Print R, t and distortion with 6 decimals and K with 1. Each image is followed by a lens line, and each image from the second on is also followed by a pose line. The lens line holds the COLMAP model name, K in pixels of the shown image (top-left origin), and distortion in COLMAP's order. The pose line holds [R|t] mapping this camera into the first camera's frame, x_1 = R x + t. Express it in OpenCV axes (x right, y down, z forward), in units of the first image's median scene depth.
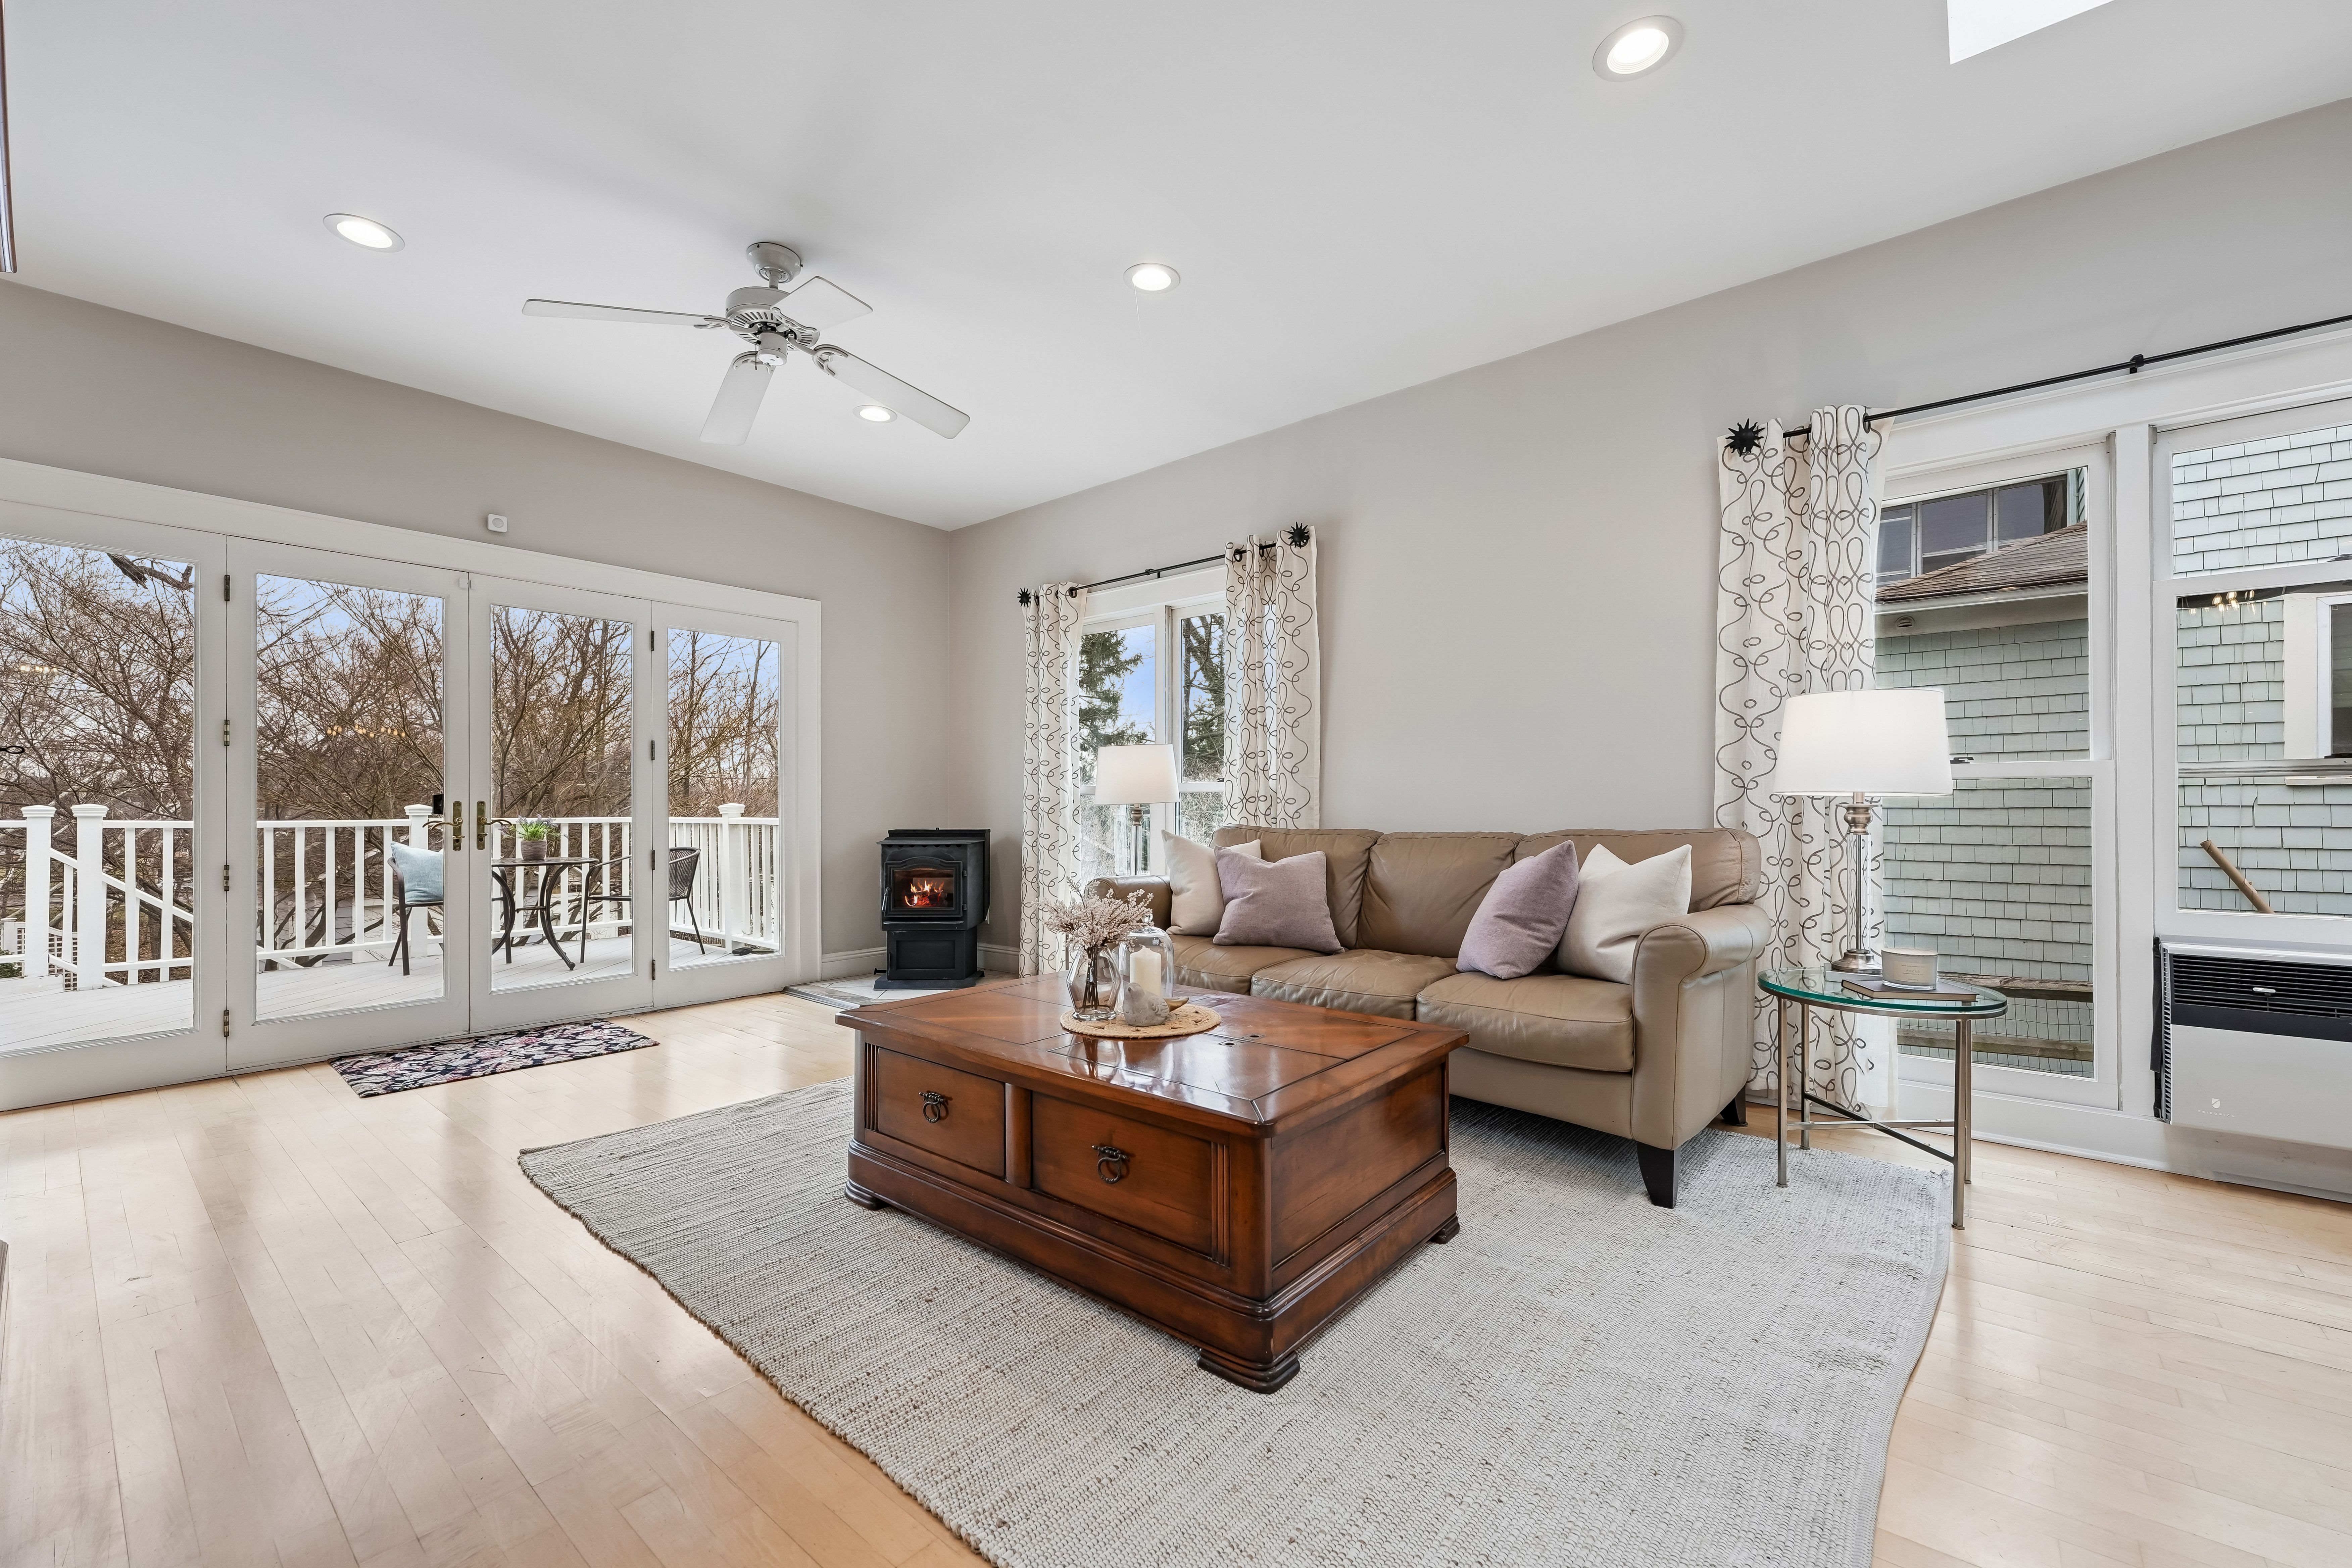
lens RADIAL K [[942.9, 0, 1169.7], [0, 942.9, 811.0], [0, 0, 1]] dist [0.007235, 0.000154]
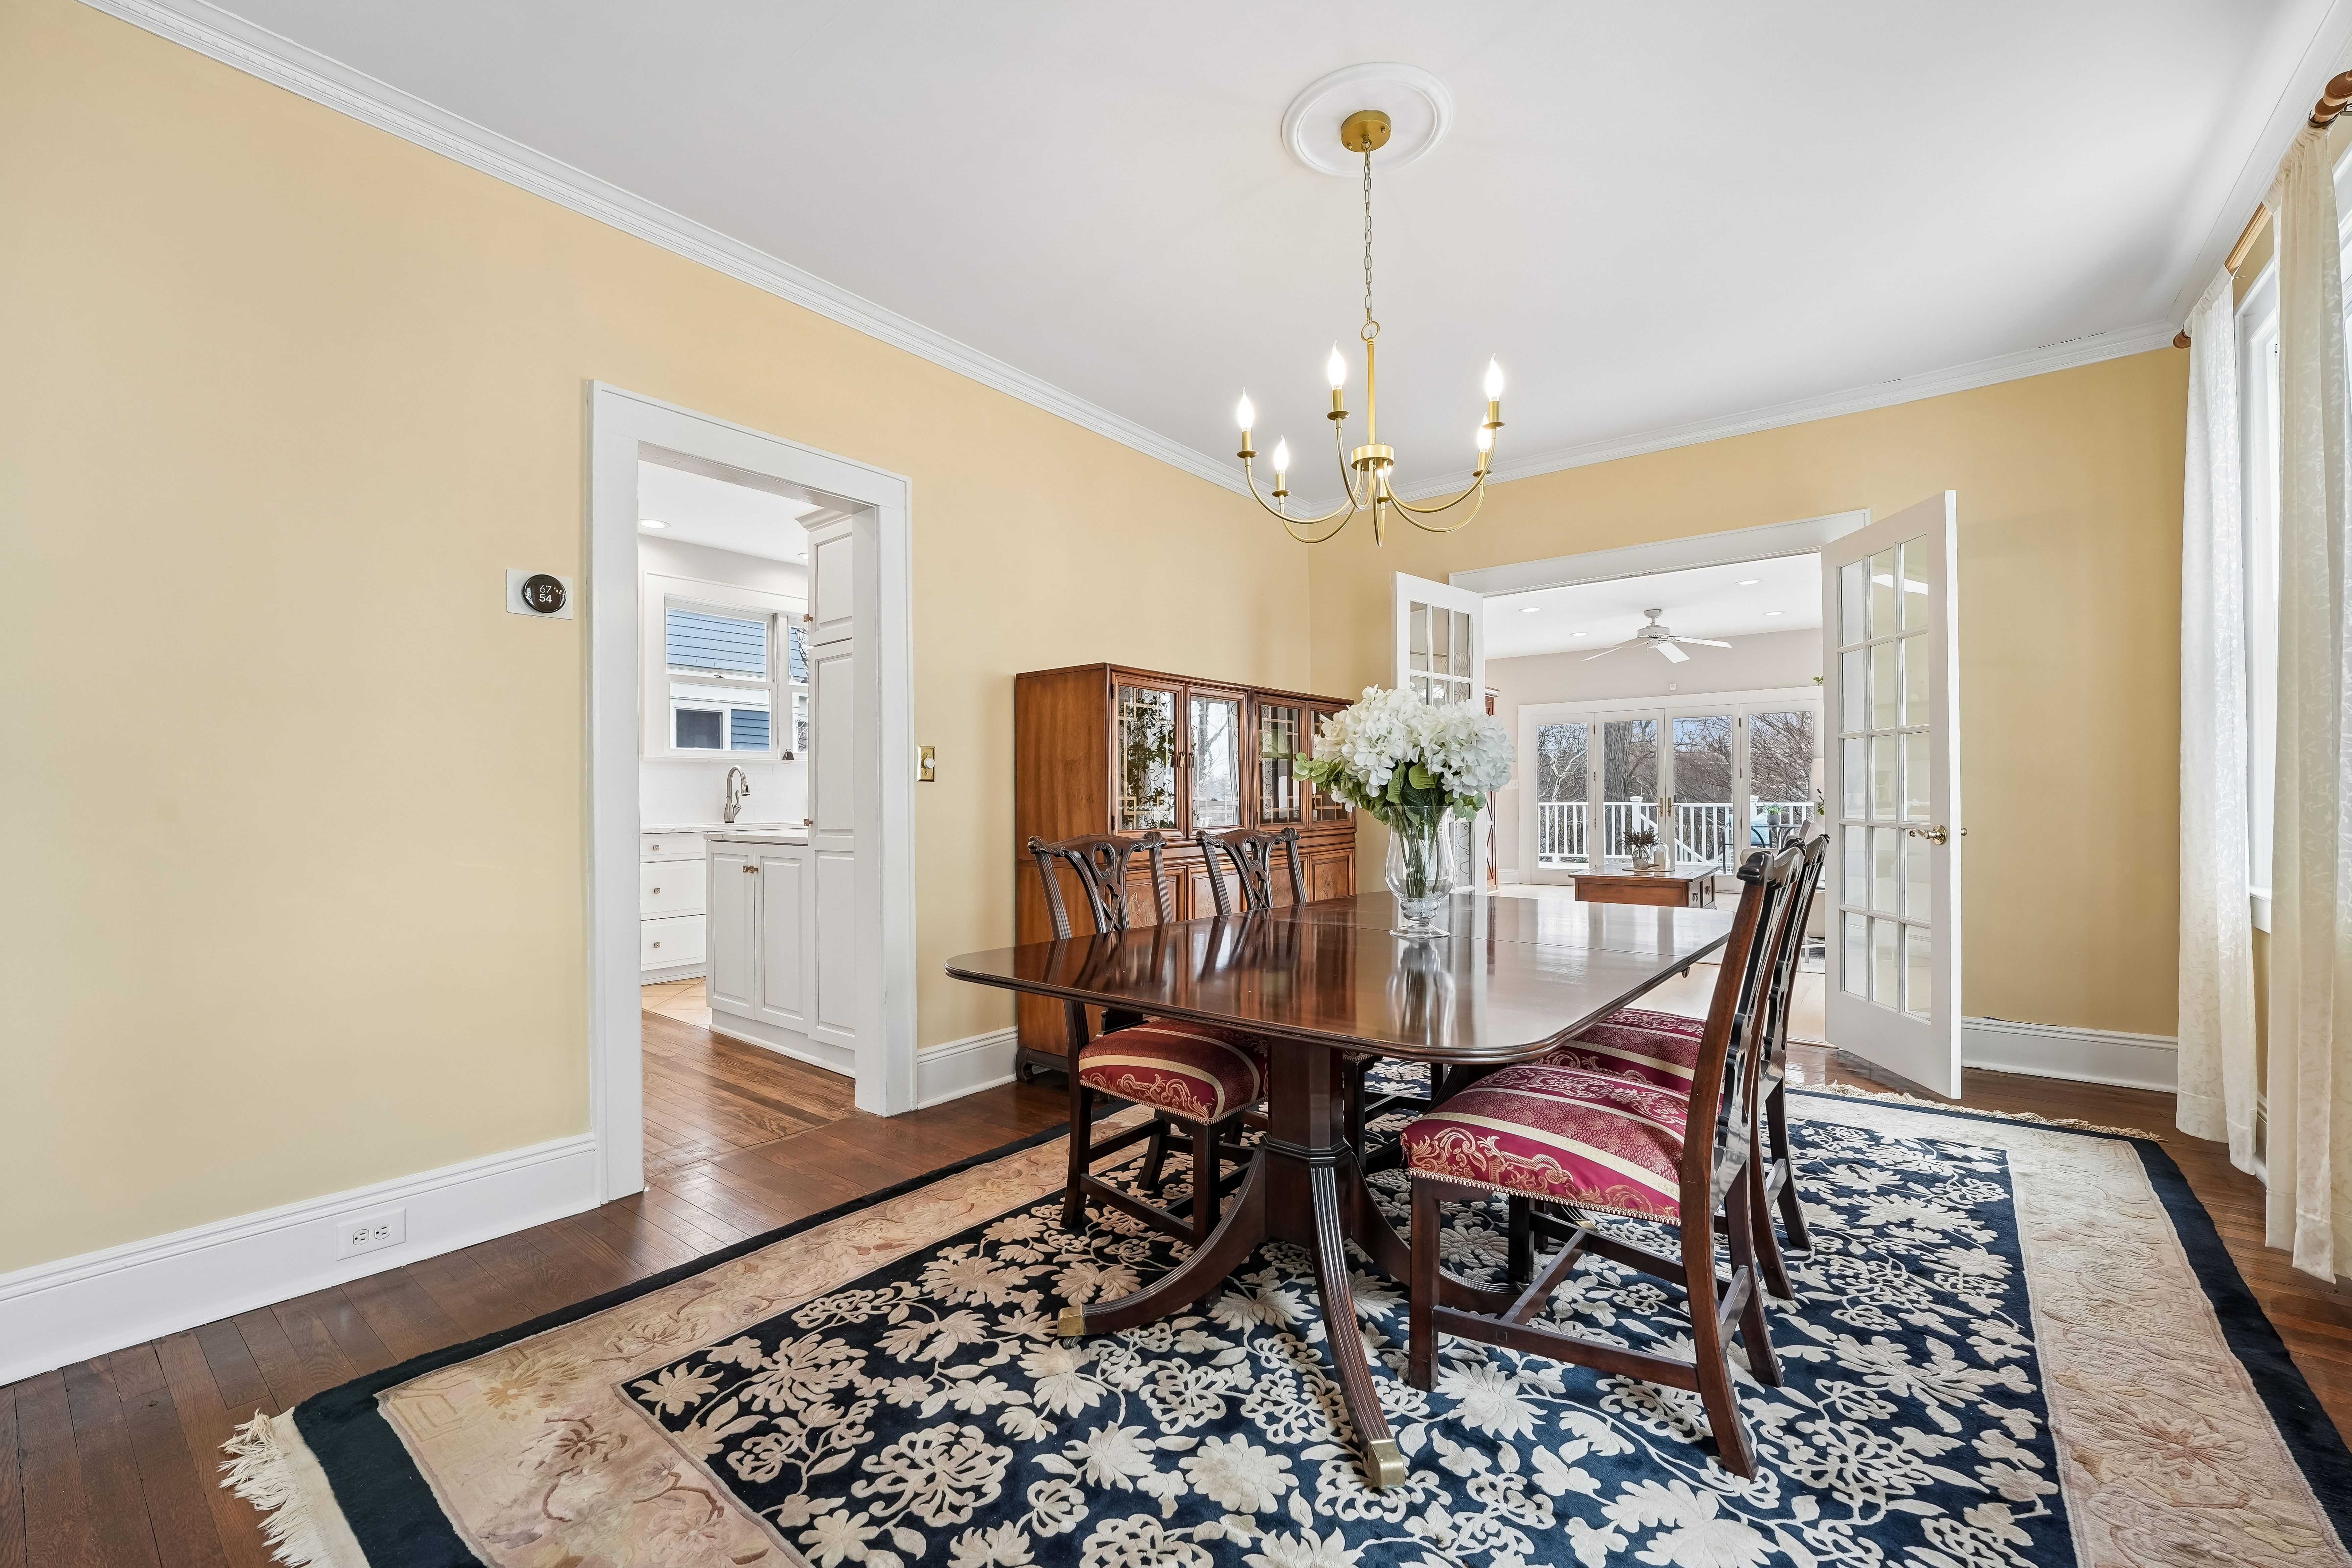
lens RADIAL K [[972.0, 0, 1176.0], [0, 972.0, 784.0], [0, 0, 1]] dist [-0.030192, 0.004678]
pose [[0.036795, -0.013475, -0.999232, 1.551803], [0.006003, 0.999894, -0.013263, -0.016256], [0.999305, -0.005511, 0.036872, -0.365397]]
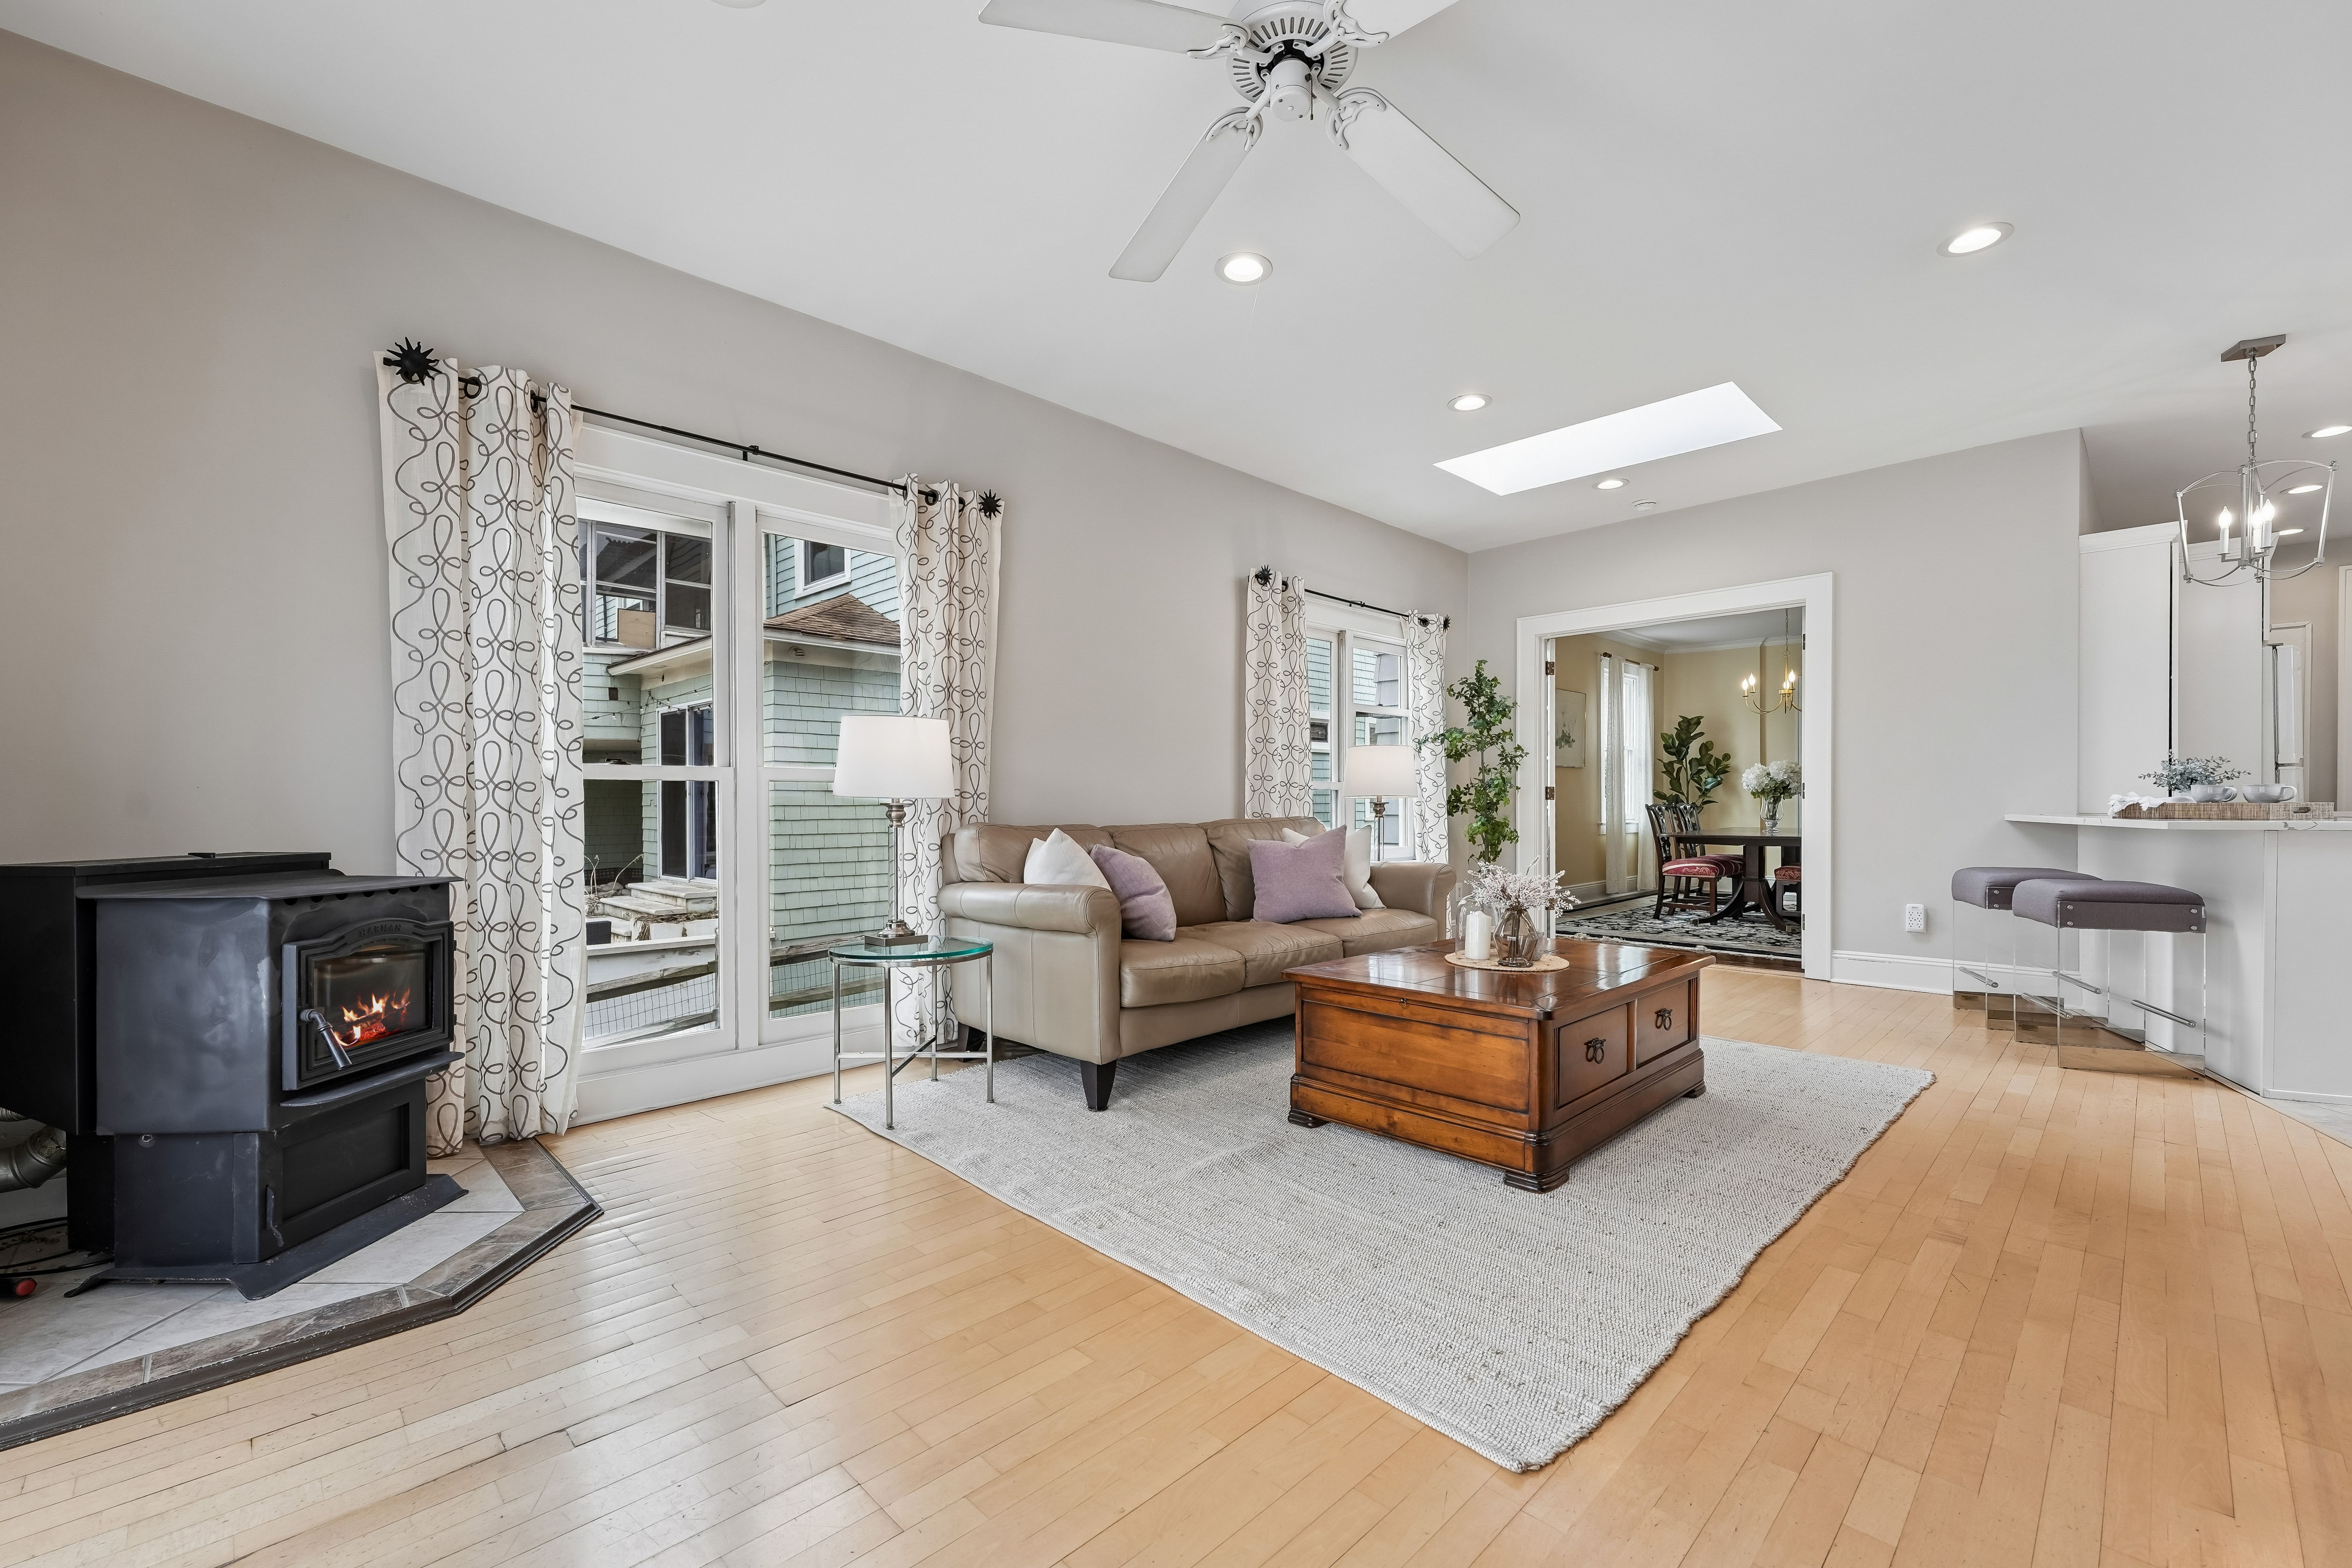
lens RADIAL K [[962.6, 0, 1194.5], [0, 962.6, 821.5], [0, 0, 1]] dist [0.000842, 0.000385]
pose [[0.082015, -0.018209, 0.996465, -0.673628], [0.006155, 0.999823, 0.017764, -0.001367], [-0.996612, 0.004676, 0.082112, 0.630560]]
